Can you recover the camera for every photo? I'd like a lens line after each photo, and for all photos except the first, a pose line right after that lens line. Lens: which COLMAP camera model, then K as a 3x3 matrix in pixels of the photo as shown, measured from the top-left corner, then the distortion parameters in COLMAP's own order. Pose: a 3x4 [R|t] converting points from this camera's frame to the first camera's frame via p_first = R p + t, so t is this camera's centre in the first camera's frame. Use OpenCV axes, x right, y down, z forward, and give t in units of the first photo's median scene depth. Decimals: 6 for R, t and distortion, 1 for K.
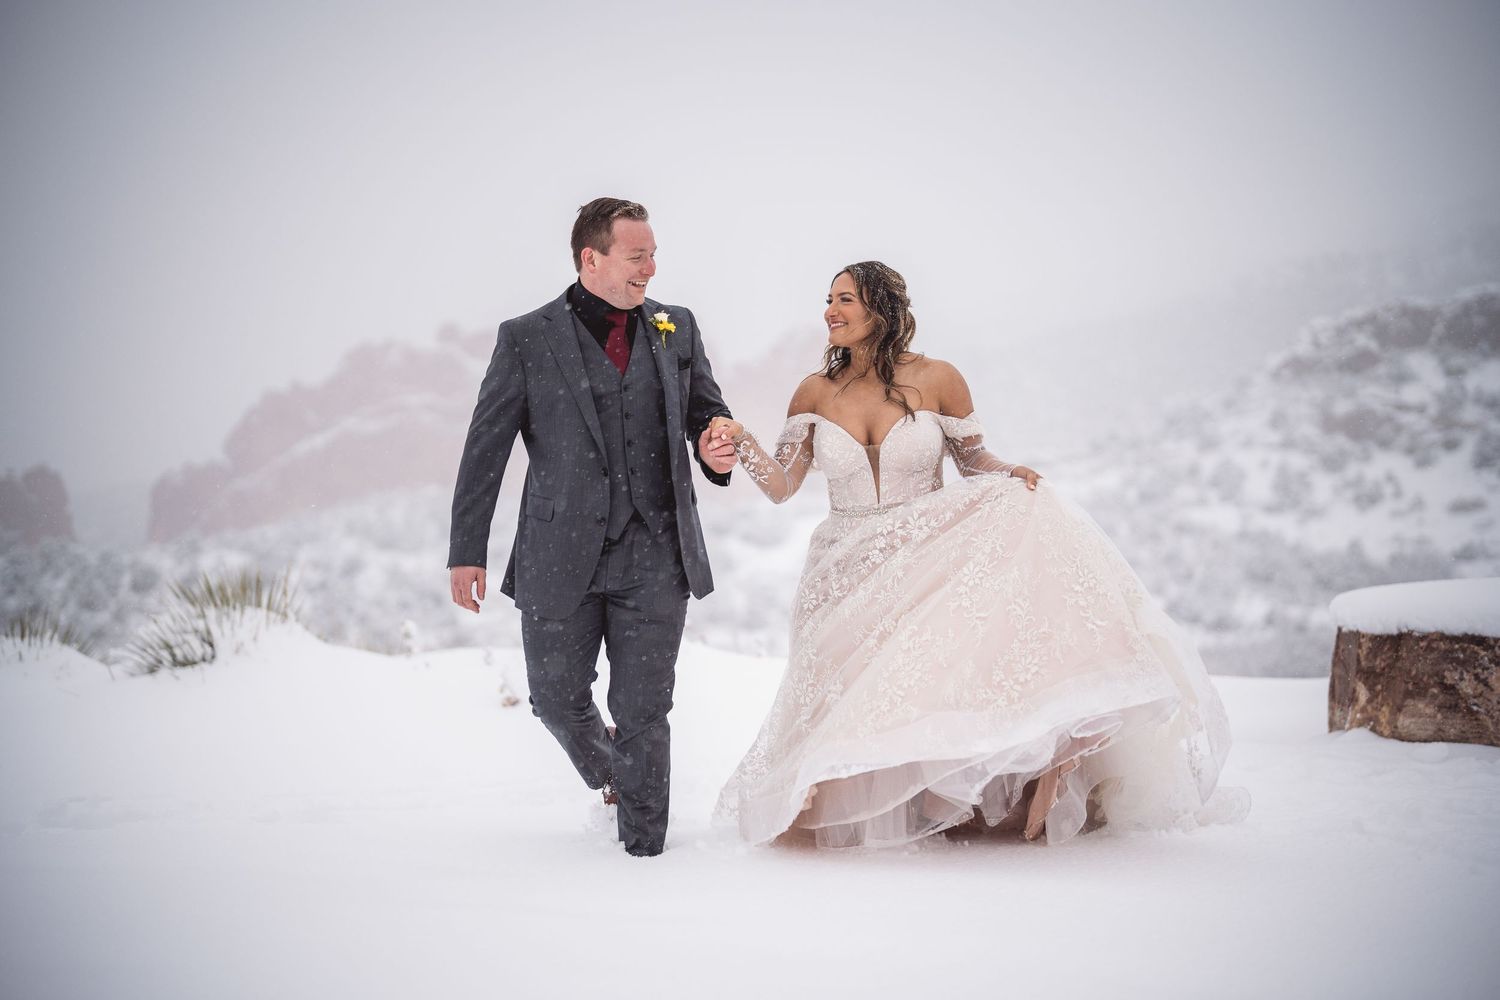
lens RADIAL K [[2017.4, 0, 741.3], [0, 2017.4, 492.3], [0, 0, 1]] dist [0.021023, 0.000000]
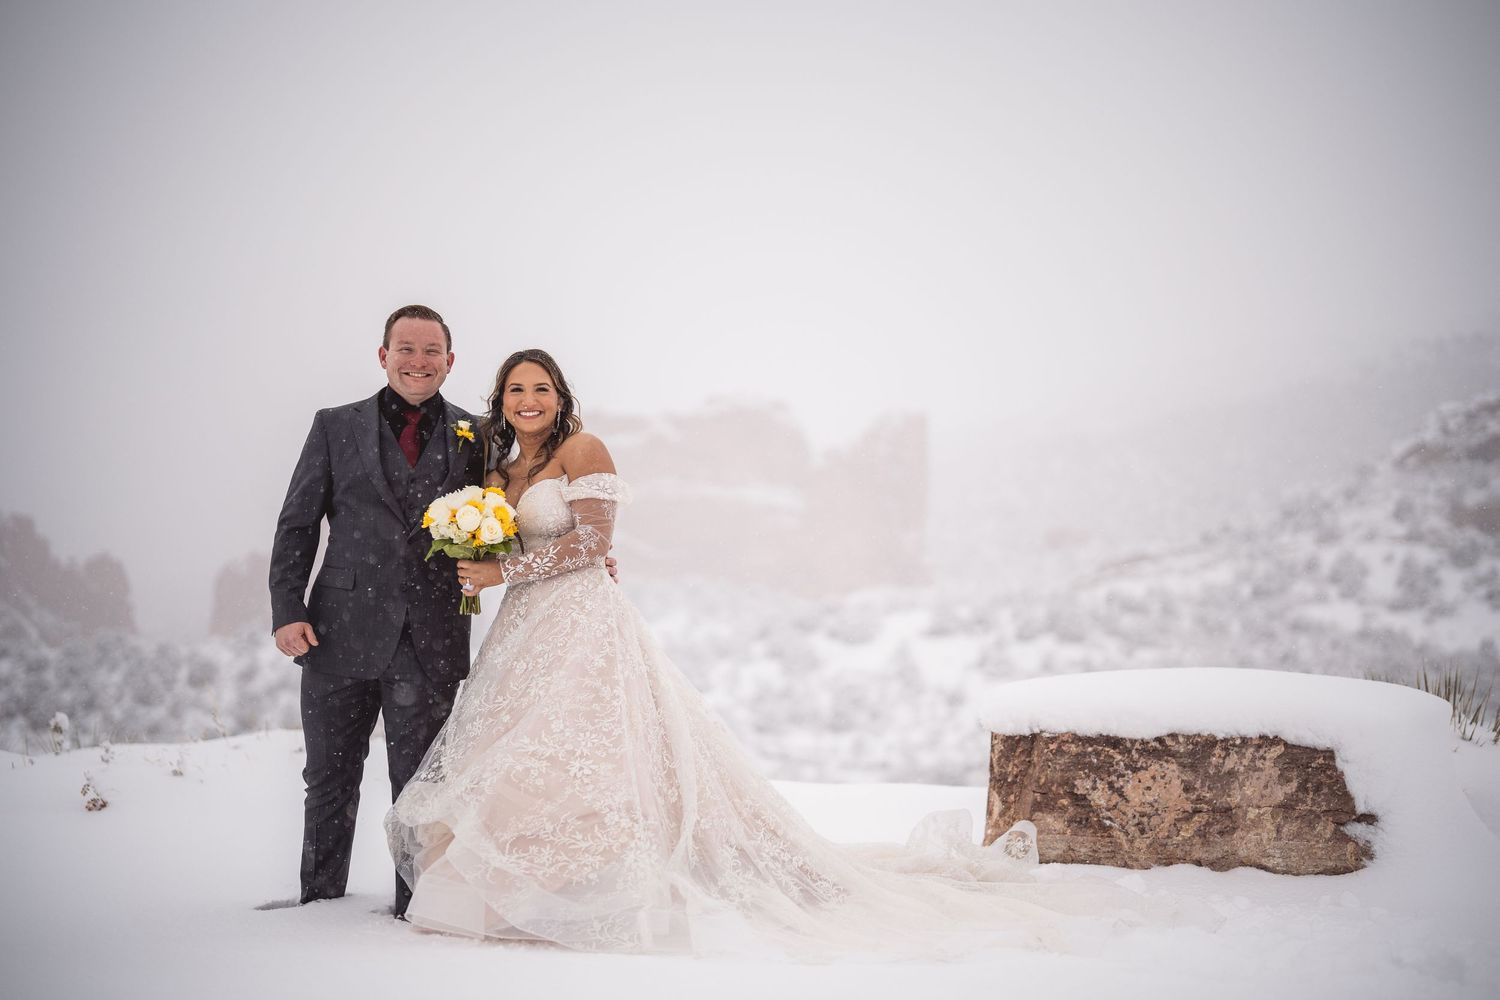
lens RADIAL K [[2138.0, 0, 764.0], [0, 2138.0, 527.7], [0, 0, 1]] dist [-0.044578, 0.000000]
pose [[0.999390, 0.004357, -0.034649, 0.191866], [-0.005296, 0.999620, -0.027064, 0.006498], [0.034518, 0.027231, 0.999033, 0.079333]]
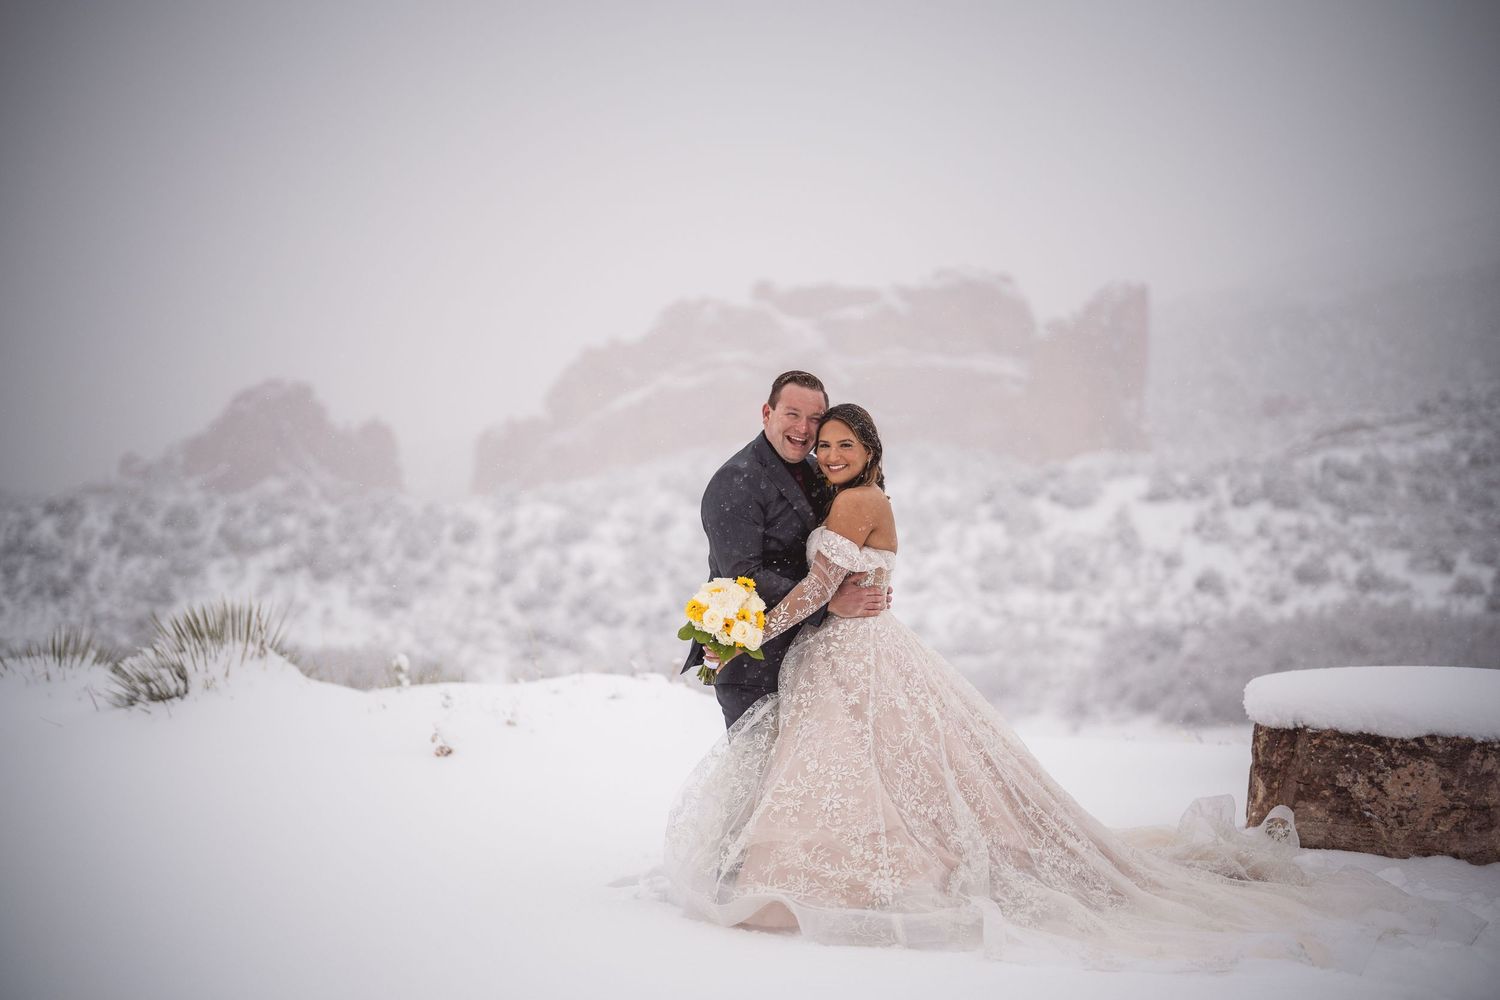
lens RADIAL K [[2017.4, 0, 759.9], [0, 2017.4, 491.0], [0, 0, 1]] dist [0.021023, 0.000000]
pose [[0.989195, 0.012940, -0.146035, 0.170221], [-0.009874, 0.999716, 0.021702, -0.044355], [0.146274, -0.020025, 0.989041, 0.040071]]
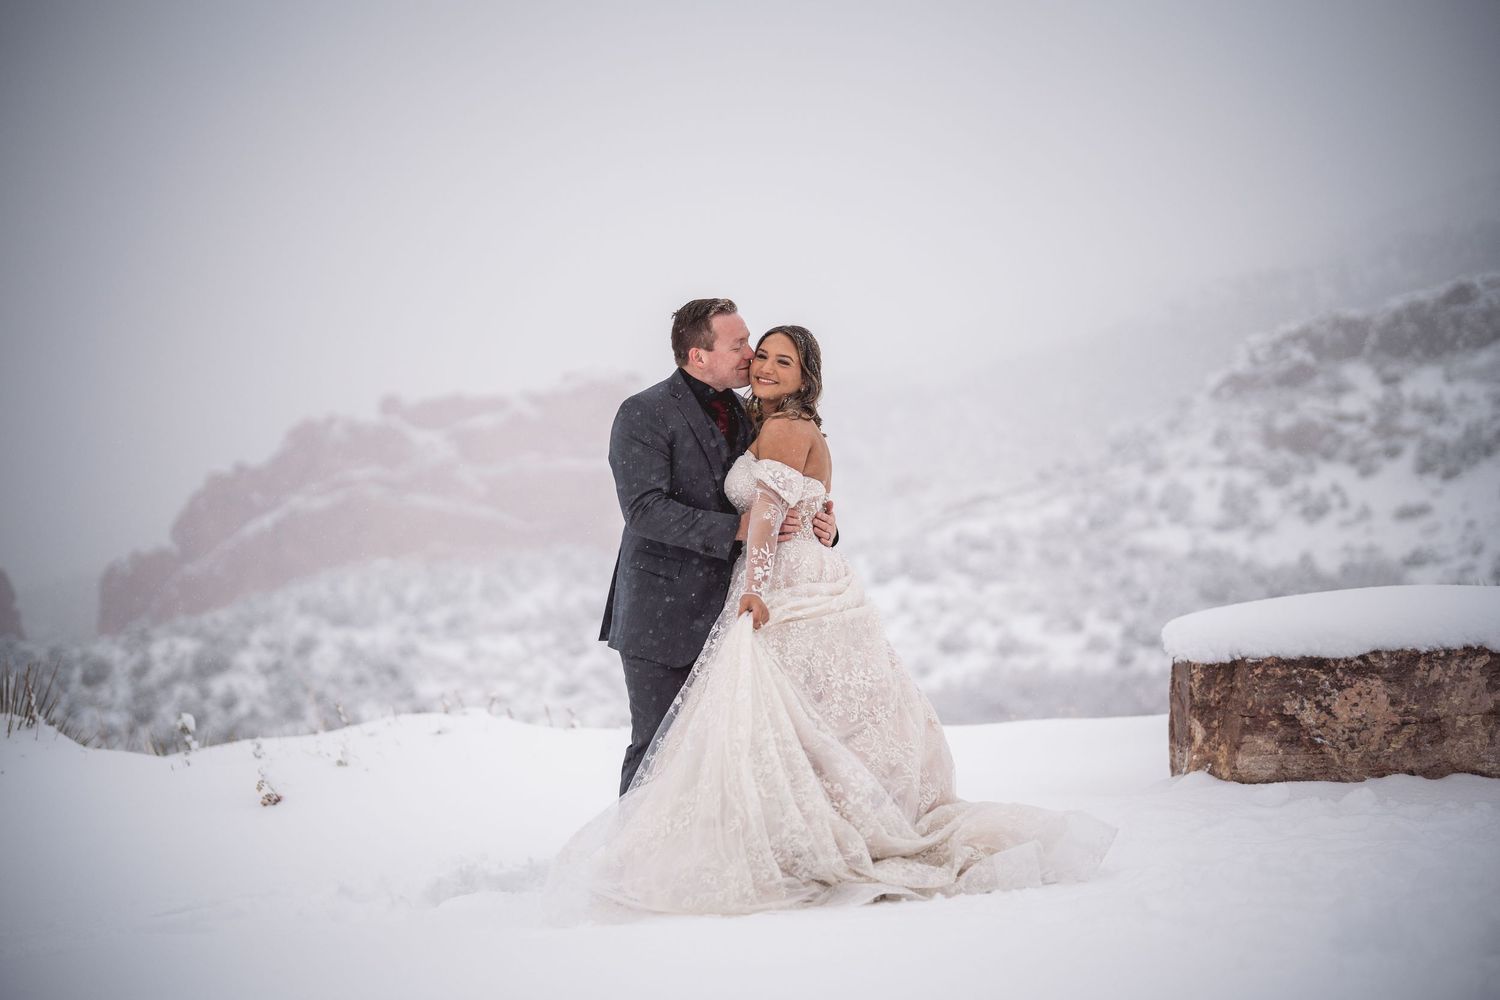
lens RADIAL K [[2017.4, 0, 744.3], [0, 2017.4, 500.9], [0, 0, 1]] dist [0.021023, 0.000000]
pose [[0.997635, -0.063957, 0.025183, 0.074144], [0.064471, 0.997716, -0.020153, 0.002999], [-0.023837, 0.021729, 0.999480, 0.093159]]
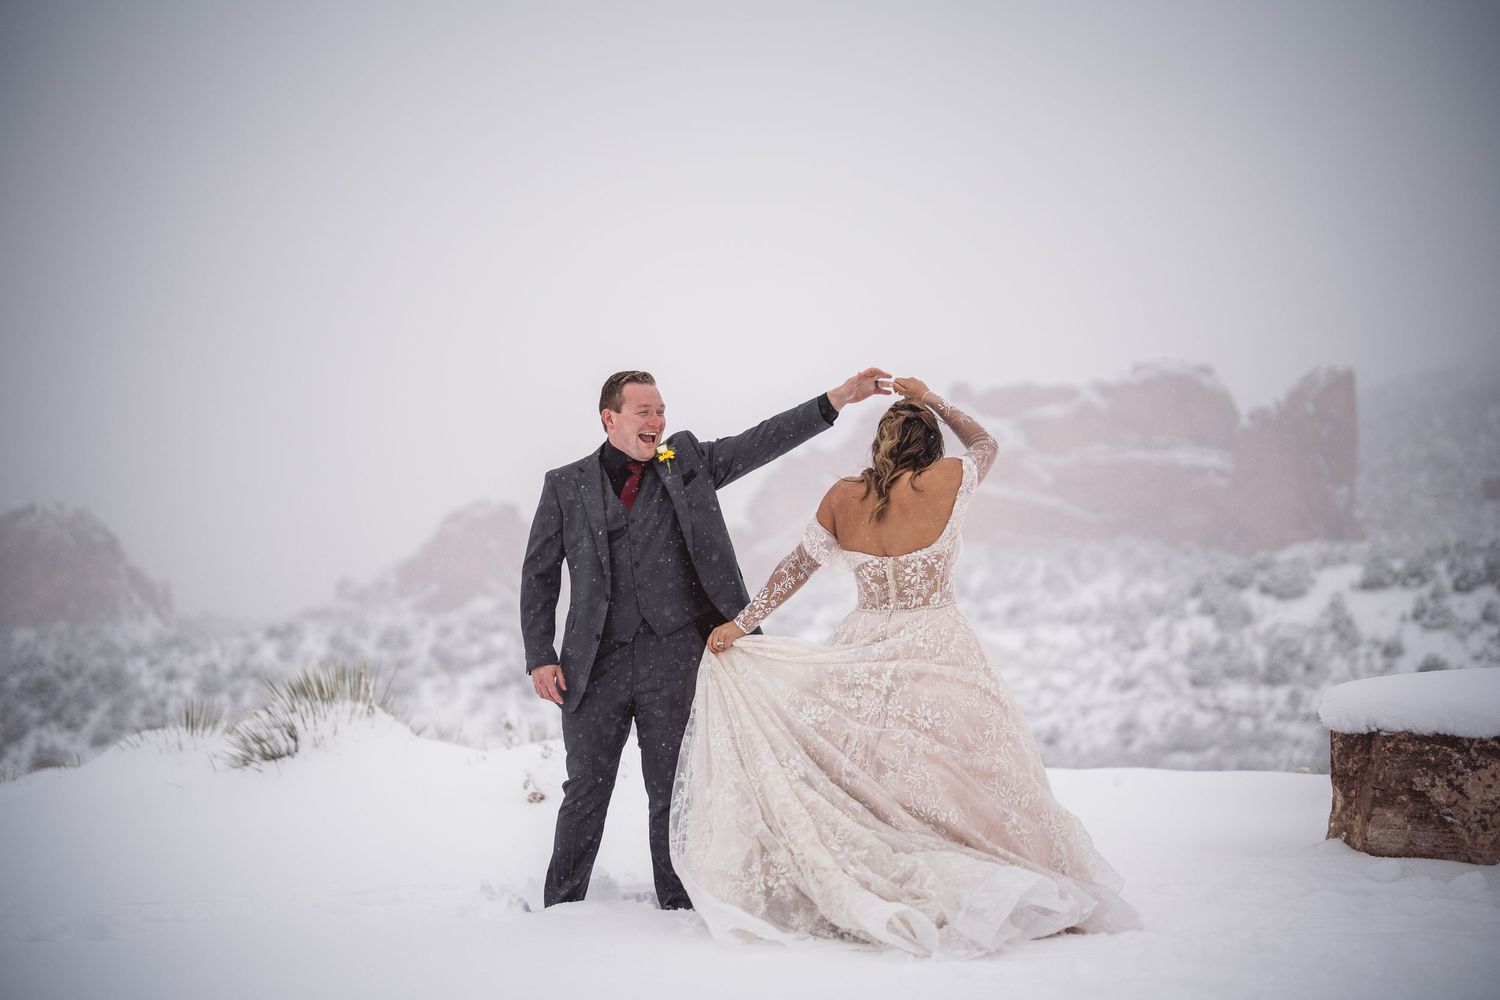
lens RADIAL K [[2017.4, 0, 751.8], [0, 2017.4, 508.7], [0, 0, 1]] dist [0.021023, 0.000000]
pose [[0.968325, -0.031928, -0.247645, 0.224329], [0.027012, 0.999365, -0.023225, -0.012262], [0.248230, 0.015800, 0.968572, 0.052948]]
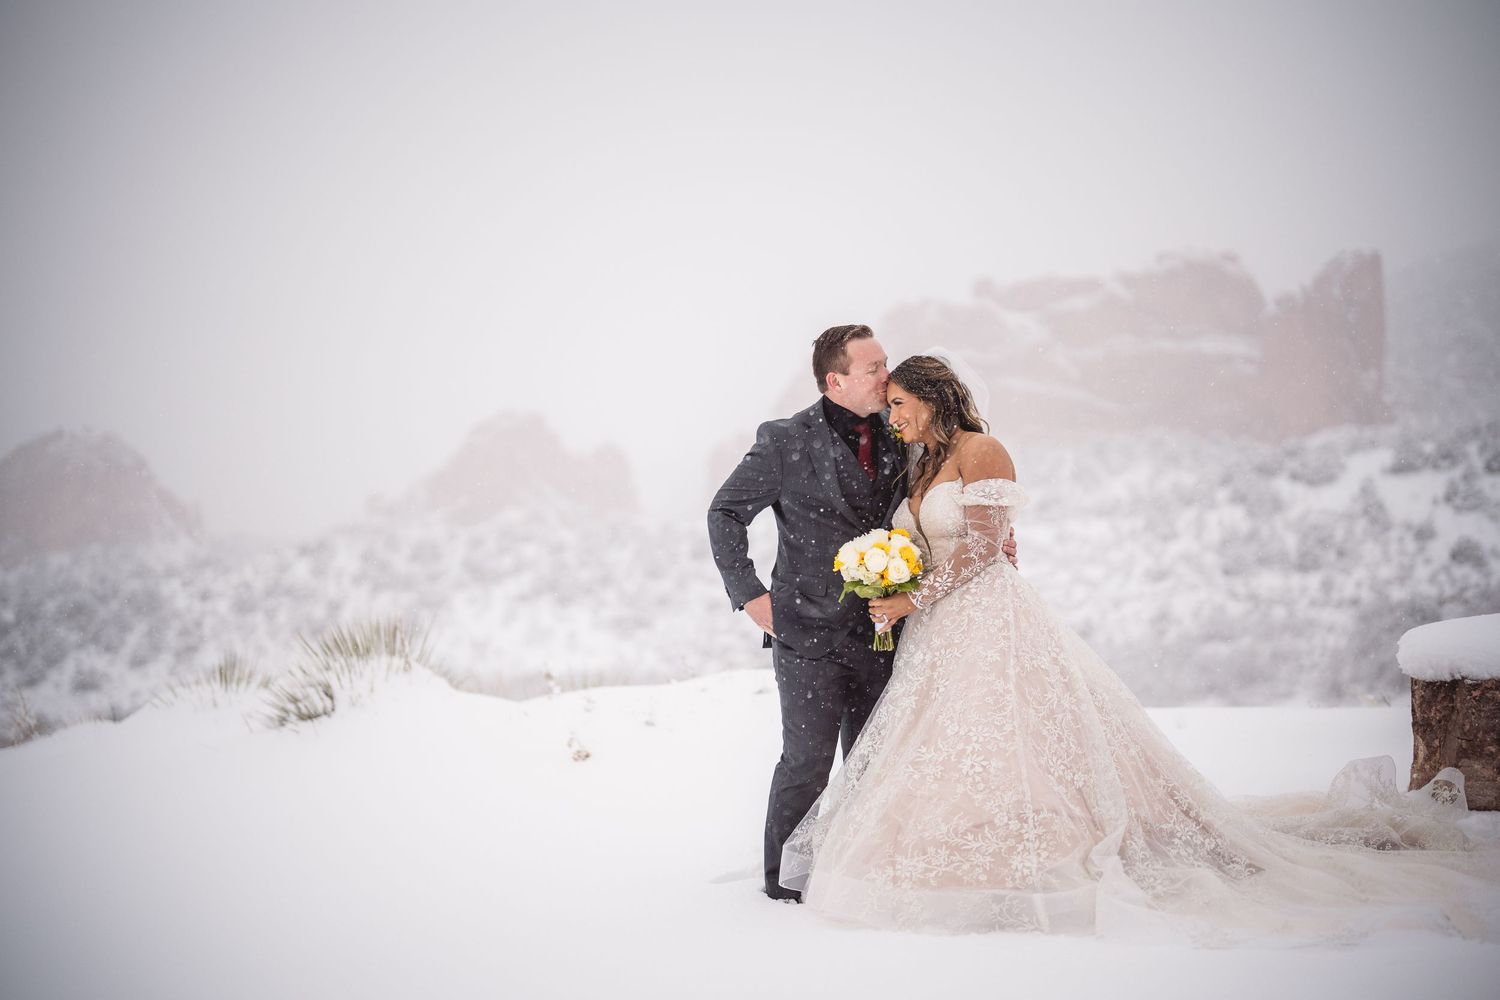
lens RADIAL K [[2017.4, 0, 761.1], [0, 2017.4, 481.9], [0, 0, 1]] dist [0.021023, 0.000000]
pose [[0.964737, -0.052977, -0.257831, 0.210794], [0.057887, 0.998257, 0.011483, -0.031584], [0.256773, -0.026003, 0.966122, 0.082165]]
